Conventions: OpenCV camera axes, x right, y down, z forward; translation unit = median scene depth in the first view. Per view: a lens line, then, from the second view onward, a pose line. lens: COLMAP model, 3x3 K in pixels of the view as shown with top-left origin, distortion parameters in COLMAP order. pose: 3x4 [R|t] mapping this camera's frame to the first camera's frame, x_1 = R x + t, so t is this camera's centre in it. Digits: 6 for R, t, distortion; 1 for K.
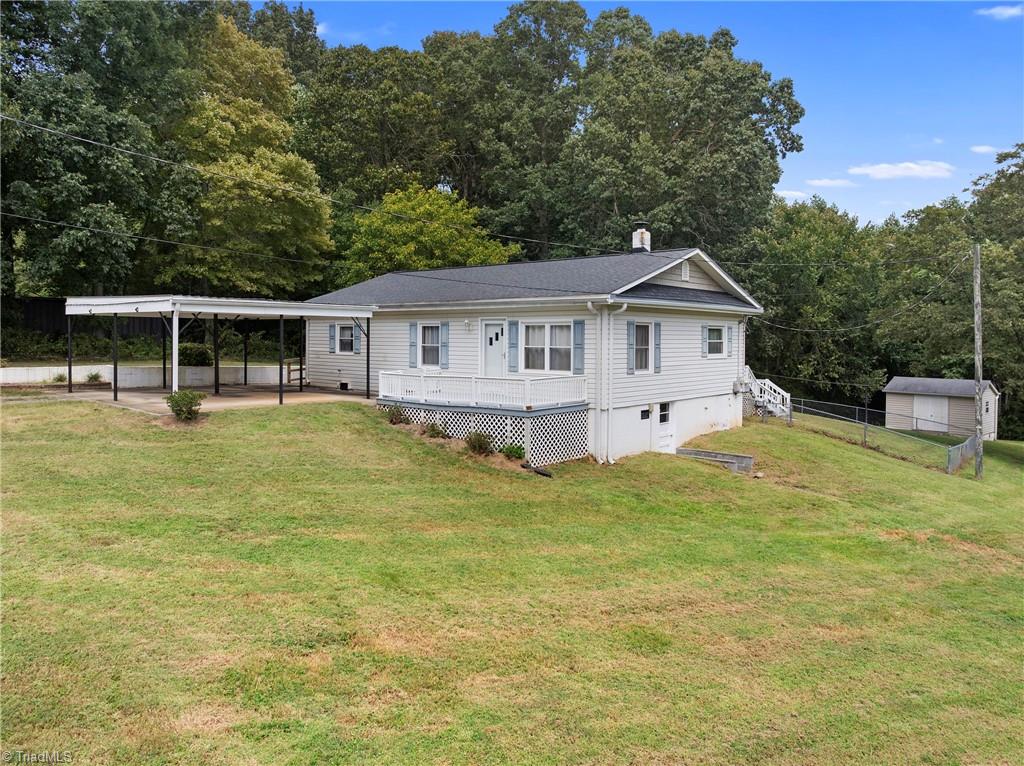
lens RADIAL K [[722.3, 0, 500.0], [0, 722.3, 367.9], [0, 0, 1]] dist [-0.038738, 0.005172]
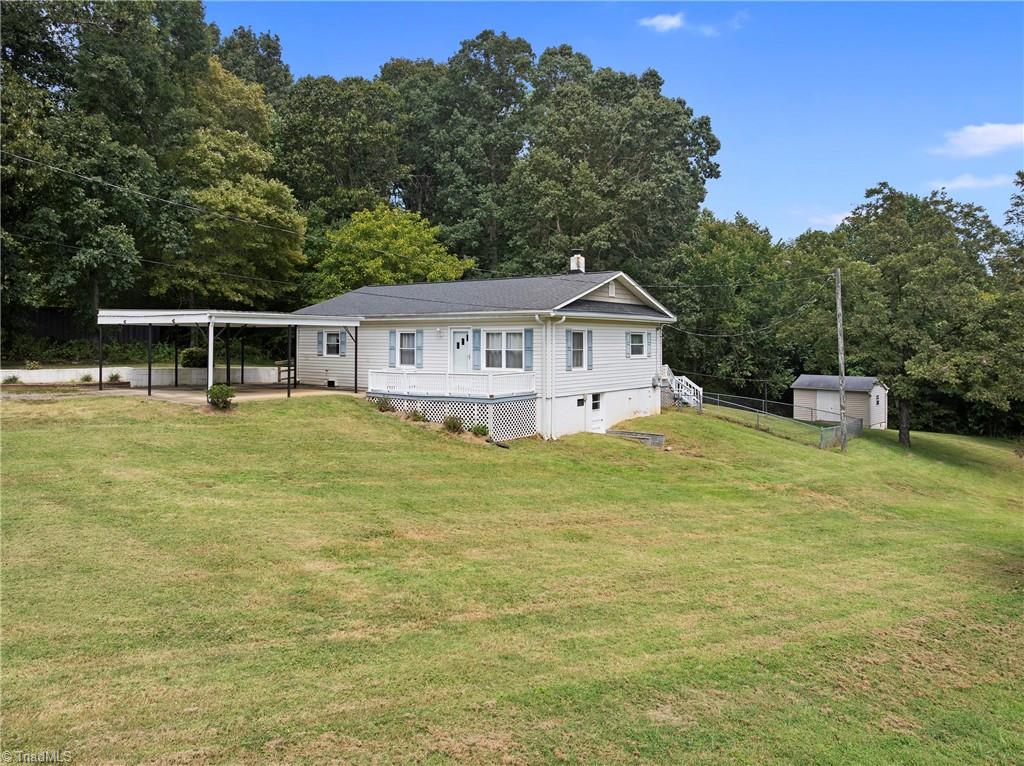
lens RADIAL K [[722.3, 0, 512.4], [0, 722.3, 374.3], [0, 0, 1]] dist [-0.038738, 0.005172]
pose [[0.995724, -0.007199, 0.092101, -0.027409], [0.006801, 0.999966, 0.004639, 0.006230], [-0.092131, -0.003993, 0.995739, -0.197582]]
